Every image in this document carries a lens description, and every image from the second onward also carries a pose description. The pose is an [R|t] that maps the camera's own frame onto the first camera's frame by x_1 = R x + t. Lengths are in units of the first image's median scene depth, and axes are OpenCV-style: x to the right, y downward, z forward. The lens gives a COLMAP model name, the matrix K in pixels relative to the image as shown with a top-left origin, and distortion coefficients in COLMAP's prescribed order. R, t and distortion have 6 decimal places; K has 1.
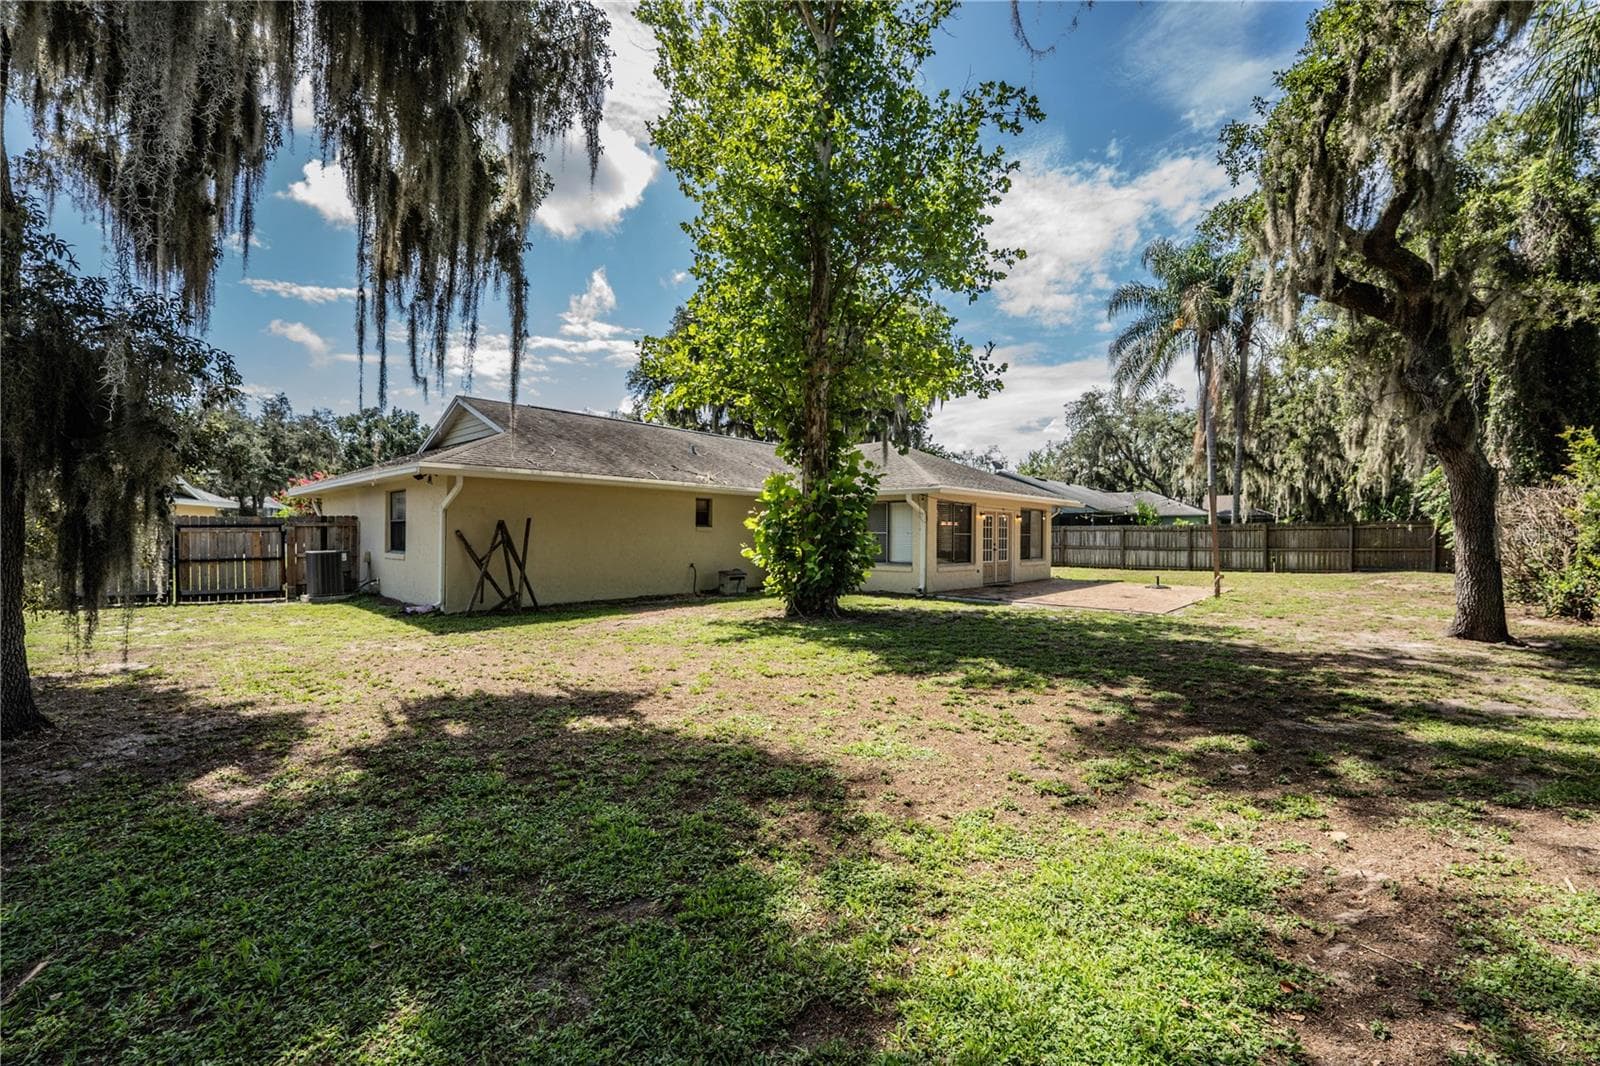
lens RADIAL K [[653.4, 0, 804.0], [0, 653.4, 540.1], [0, 0, 1]] dist [-0.027990, 0.000538]
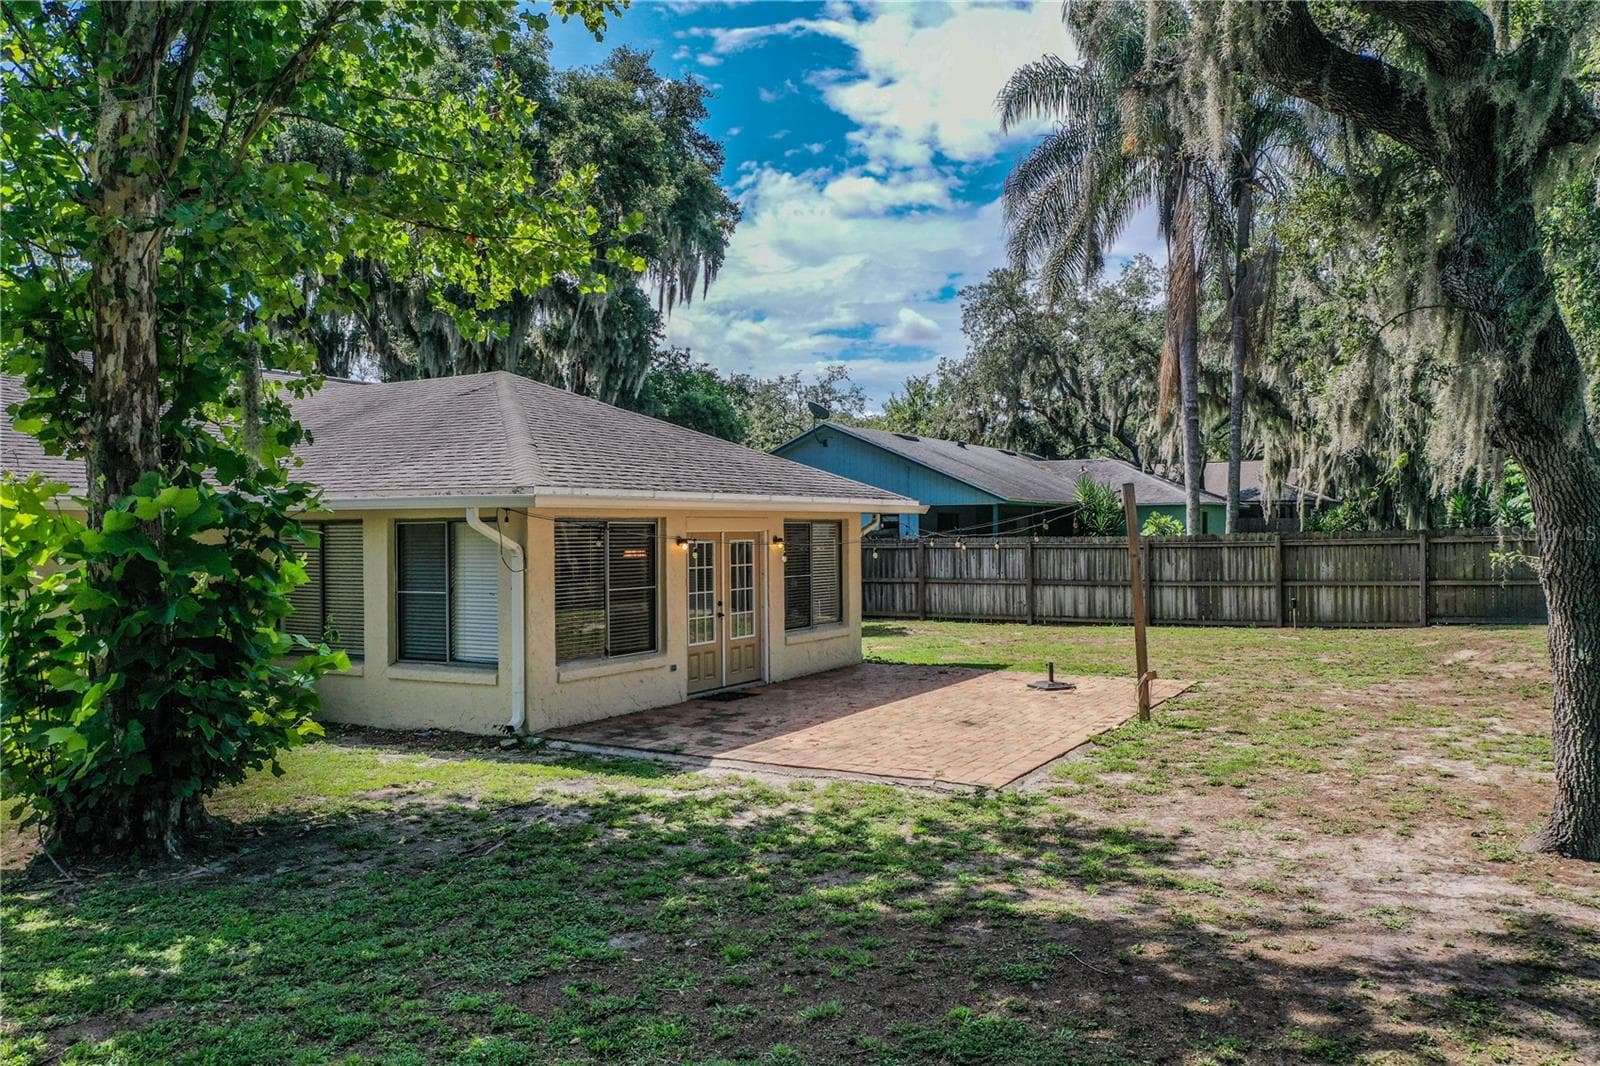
lens RADIAL K [[1279.3, 0, 800.0], [0, 1279.3, 533.0], [0, 0, 1]] dist [0.002196, -0.017338]
pose [[0.973457, -0.015119, 0.228368, 0.092975], [0.017057, 0.999833, -0.006515, -0.023644], [-0.228232, 0.010238, 0.973553, 0.073289]]
